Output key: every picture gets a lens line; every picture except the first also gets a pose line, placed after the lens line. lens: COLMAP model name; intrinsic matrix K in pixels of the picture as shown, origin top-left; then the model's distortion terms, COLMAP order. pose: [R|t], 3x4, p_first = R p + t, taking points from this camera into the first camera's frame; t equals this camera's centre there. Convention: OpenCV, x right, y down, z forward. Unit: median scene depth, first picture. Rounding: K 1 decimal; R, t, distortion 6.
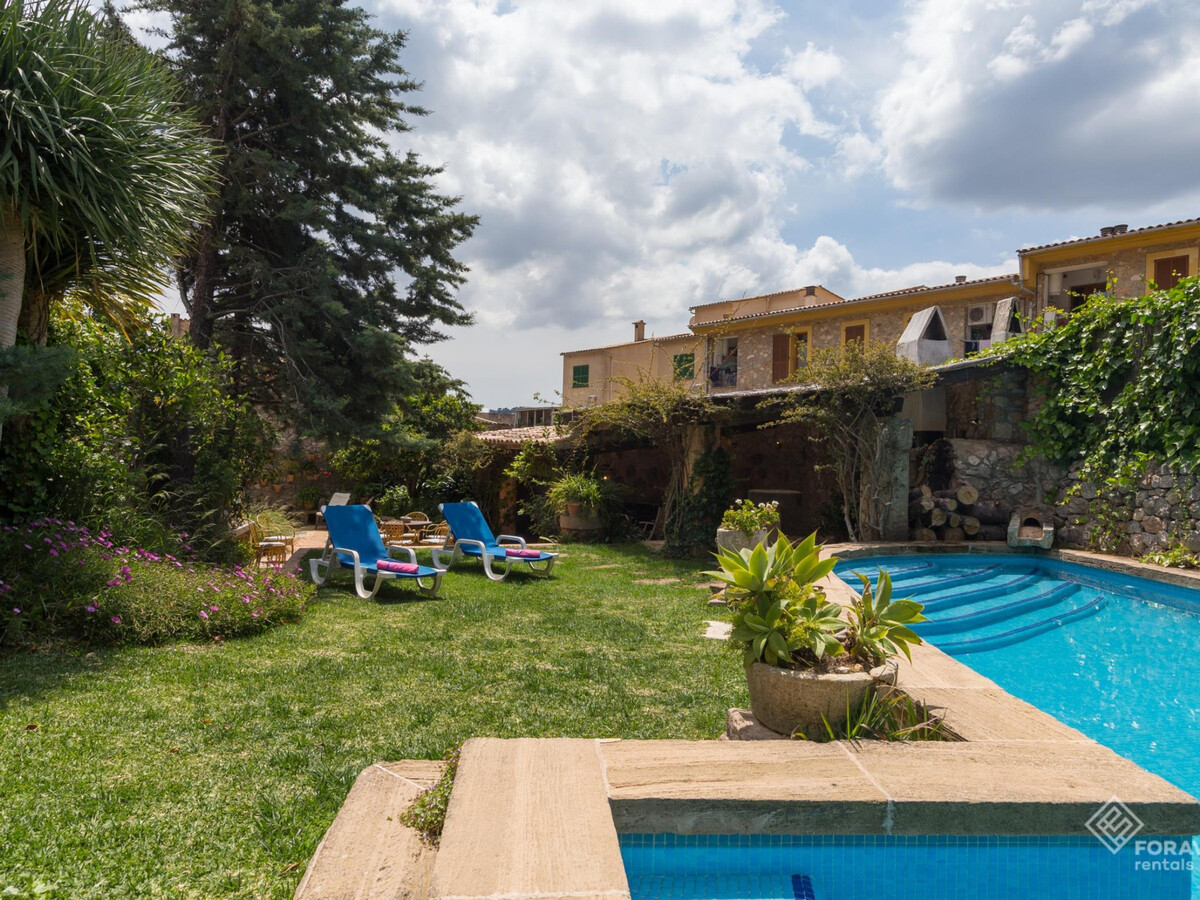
lens RADIAL K [[769.2, 0, 593.2], [0, 769.2, 453.0], [0, 0, 1]] dist [0.004786, -0.002198]
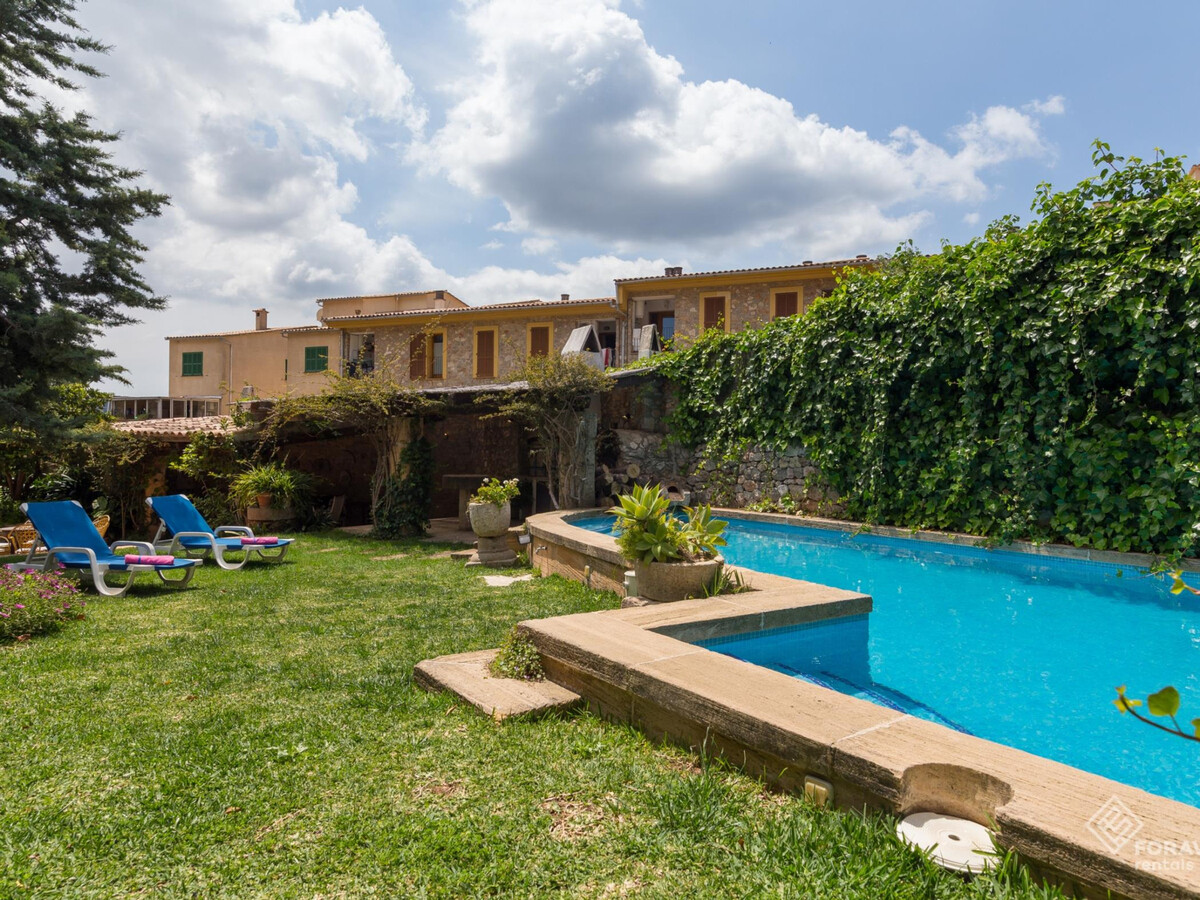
lens RADIAL K [[769.2, 0, 591.7], [0, 769.2, 441.3], [0, 0, 1]] dist [0.004786, -0.002198]
pose [[0.862593, -0.006902, 0.505852, -0.186122], [0.011092, 0.999925, -0.005271, 0.006857], [-0.505777, 0.010157, 0.862604, -0.085584]]
